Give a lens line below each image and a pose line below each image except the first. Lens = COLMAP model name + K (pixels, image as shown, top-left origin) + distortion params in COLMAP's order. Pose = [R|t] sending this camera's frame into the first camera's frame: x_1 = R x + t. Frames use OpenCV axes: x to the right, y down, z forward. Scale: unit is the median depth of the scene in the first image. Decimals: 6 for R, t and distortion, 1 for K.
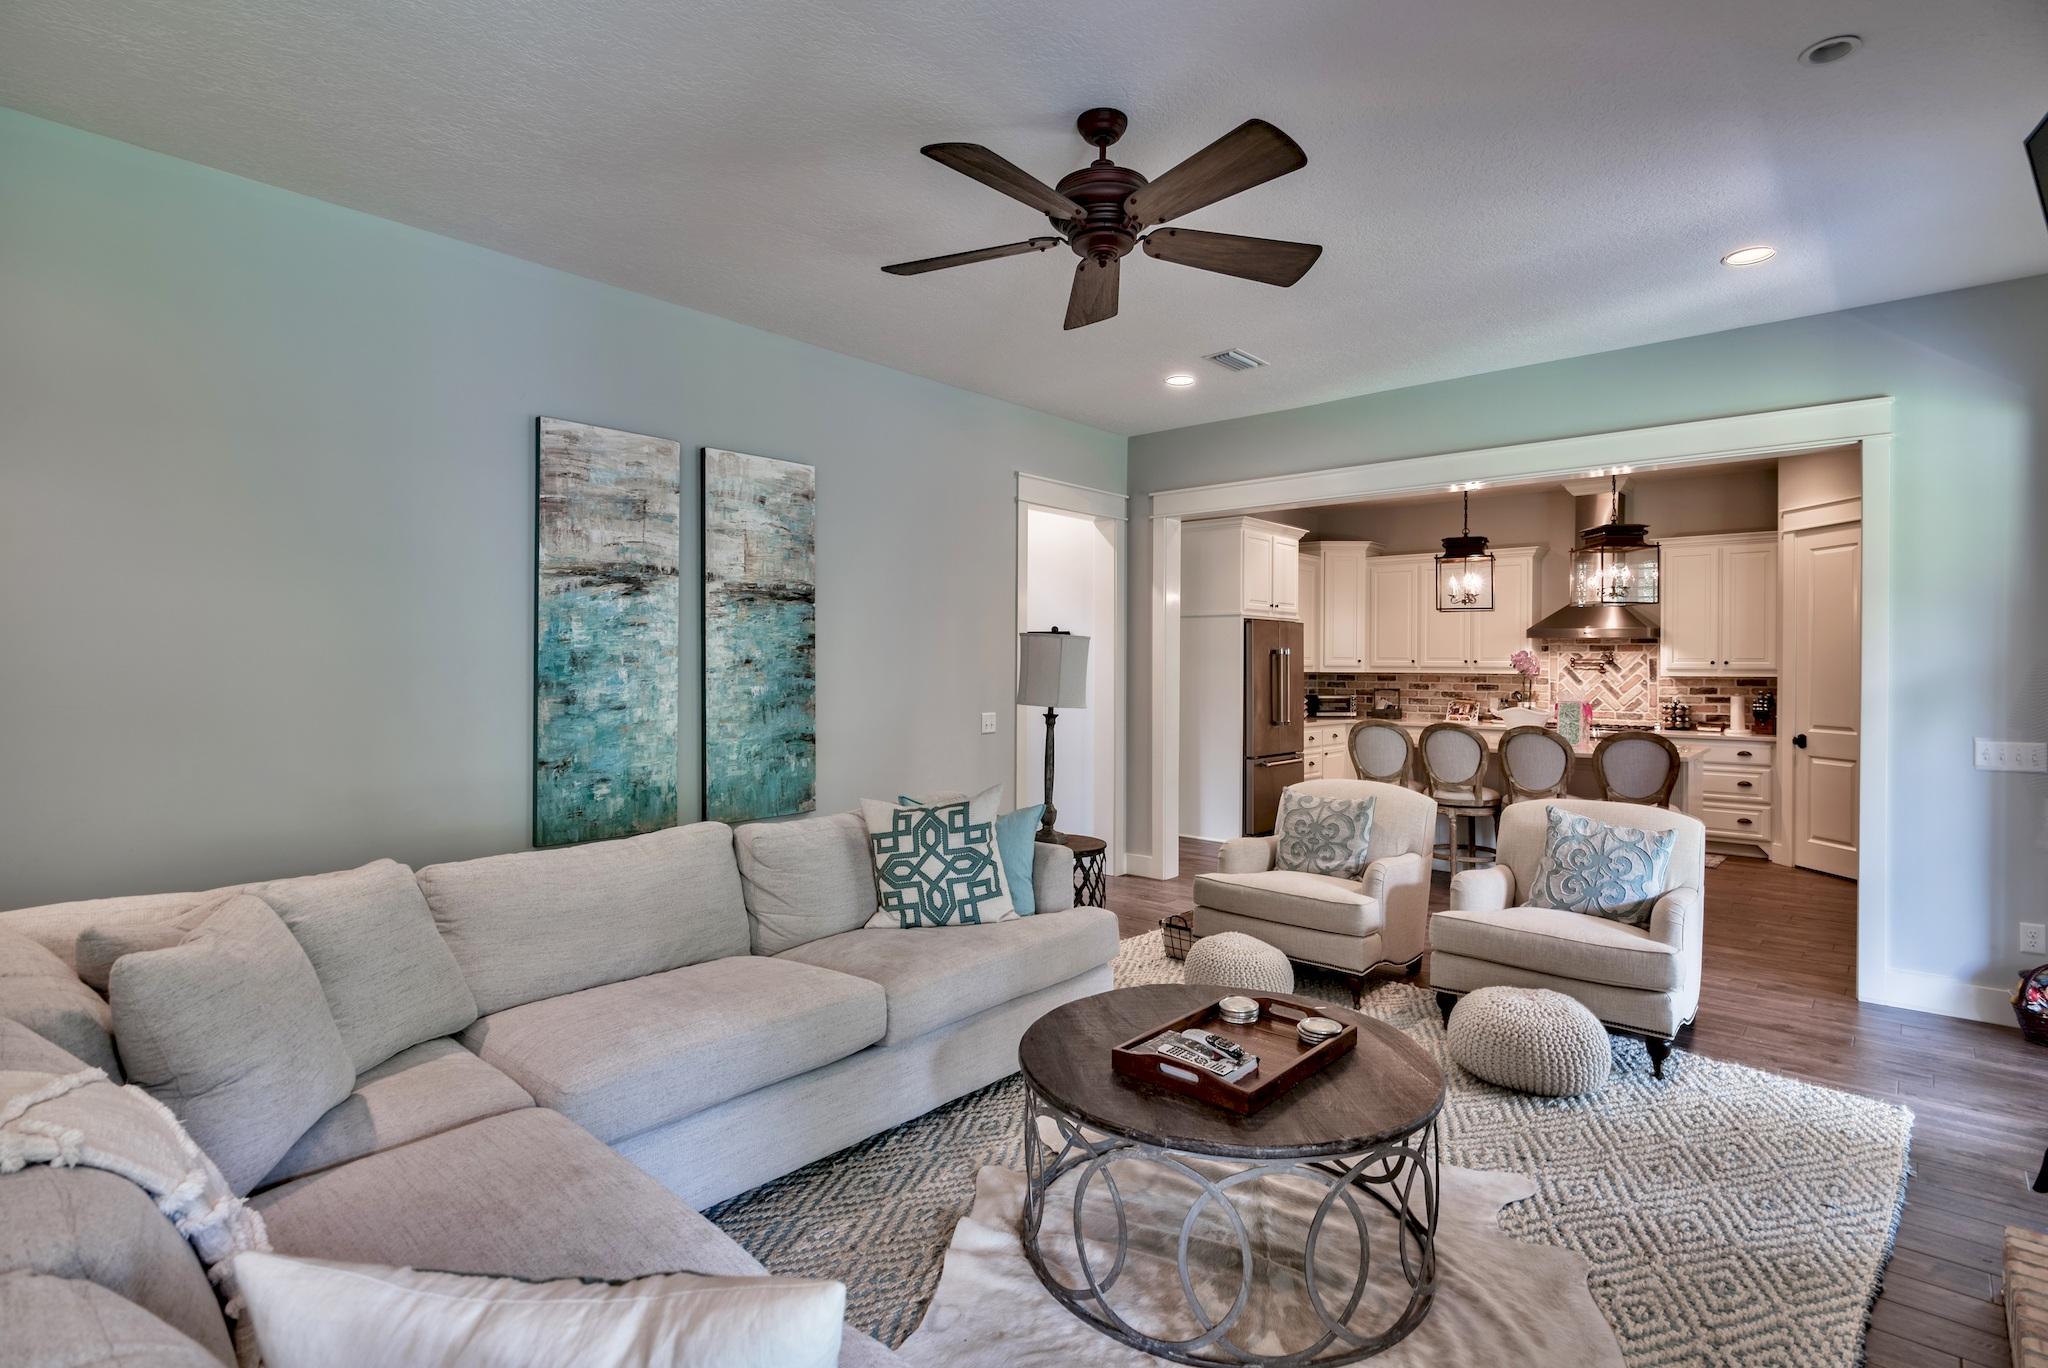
lens RADIAL K [[1024.0, 0, 1022.6], [0, 1024.0, 676.0], [0, 0, 1]] dist [-0.001252, -0.000114]
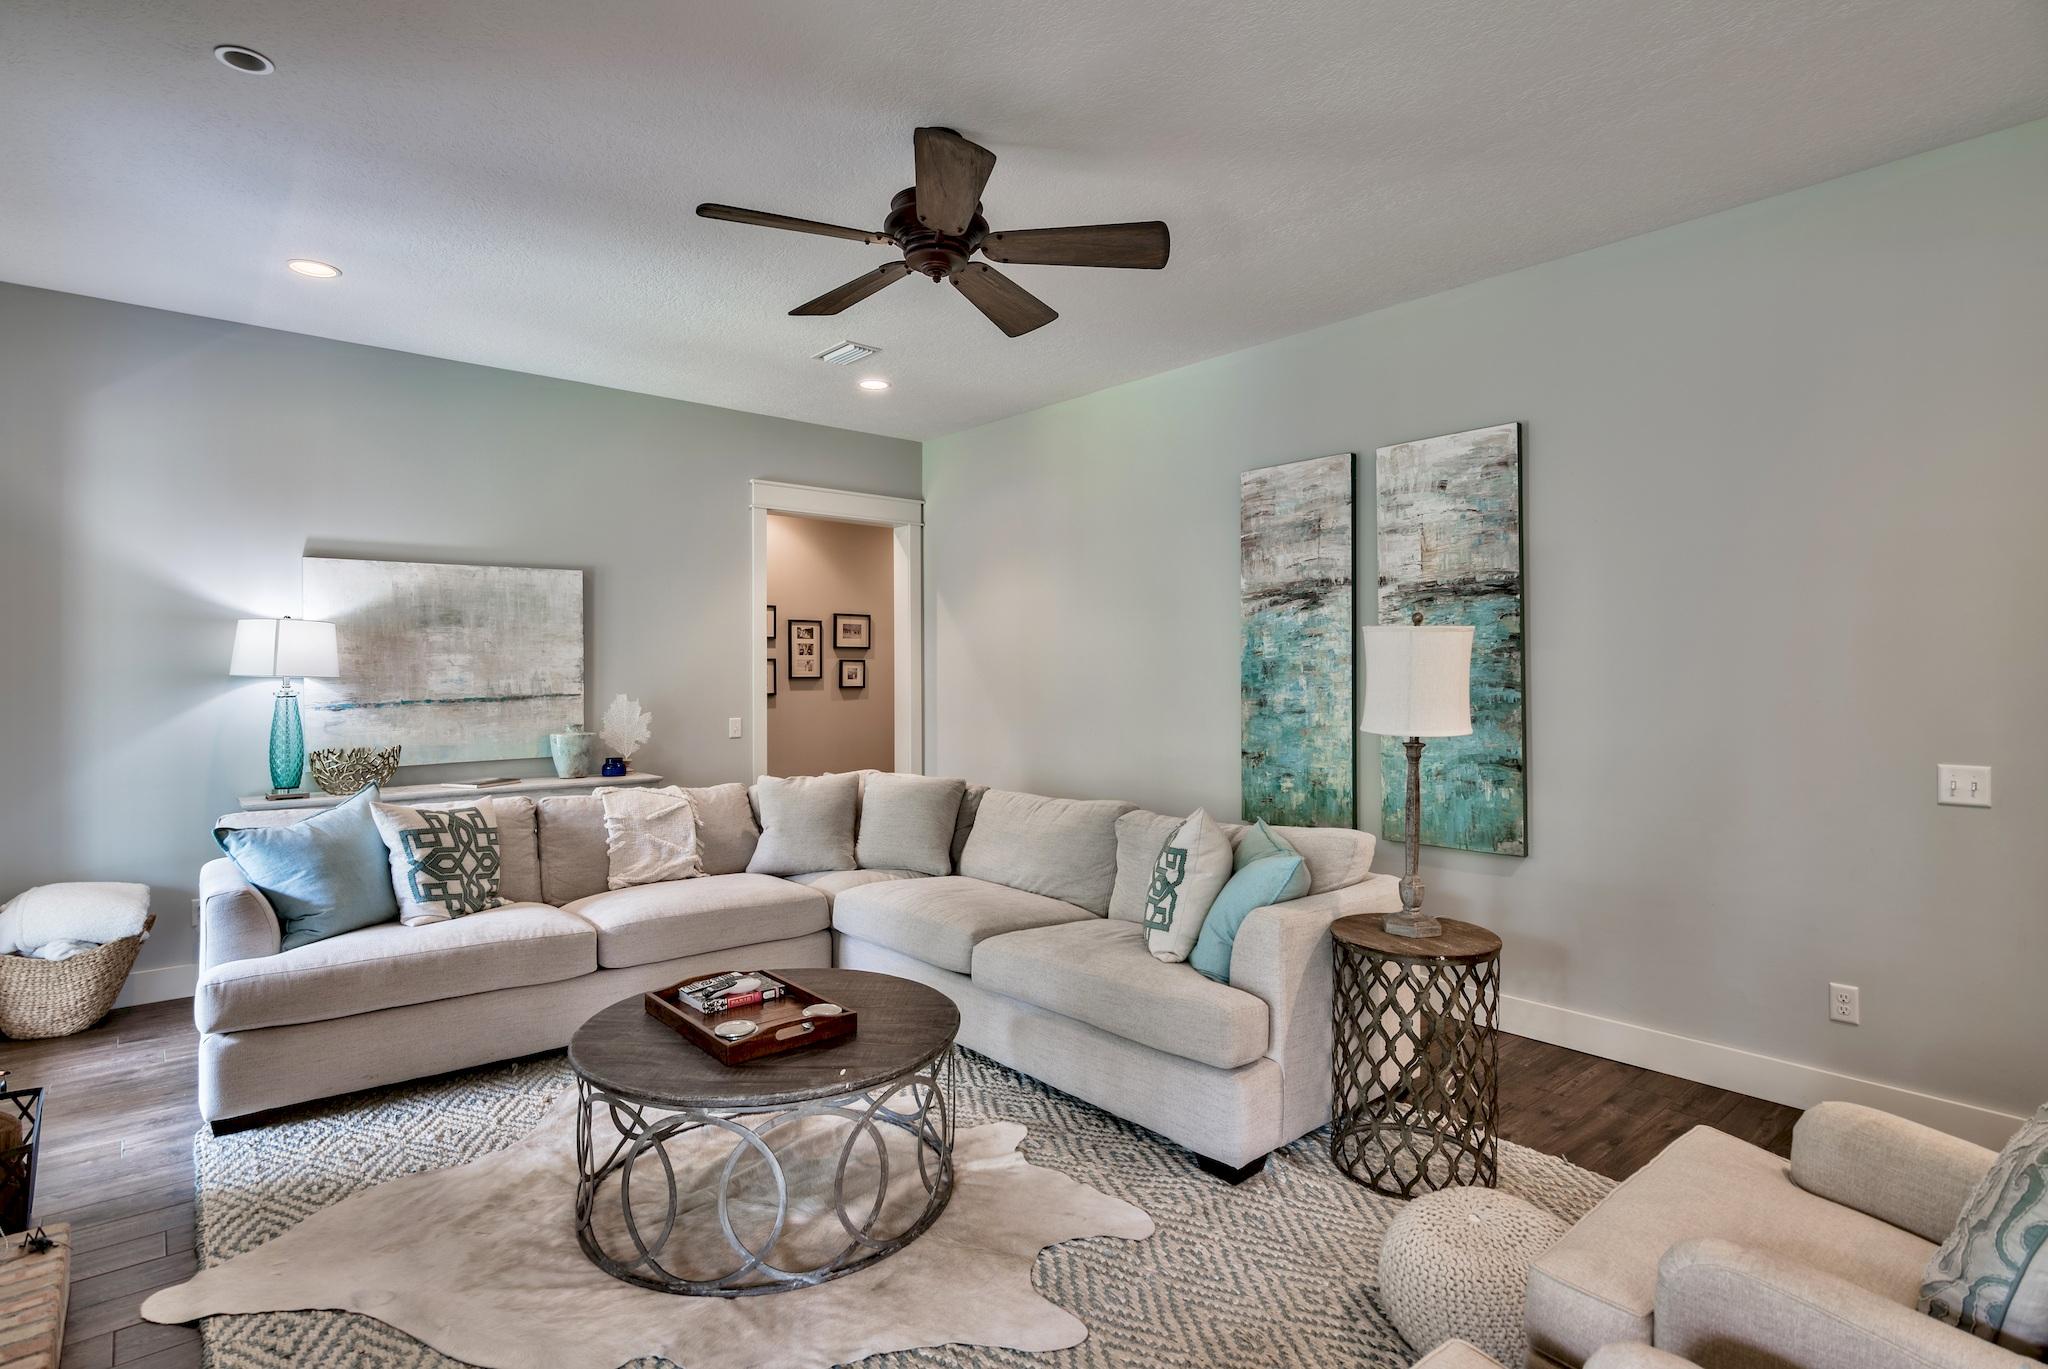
lens RADIAL K [[1024.0, 0, 1022.6], [0, 1024.0, 676.5], [0, 0, 1]] dist [-0.001252, -0.000114]
pose [[-0.134024, -0.001175, -0.990977, 0.711776], [-0.010390, 0.999946, 0.000220, -0.003970], [0.990924, 0.010326, -0.134029, 0.814248]]
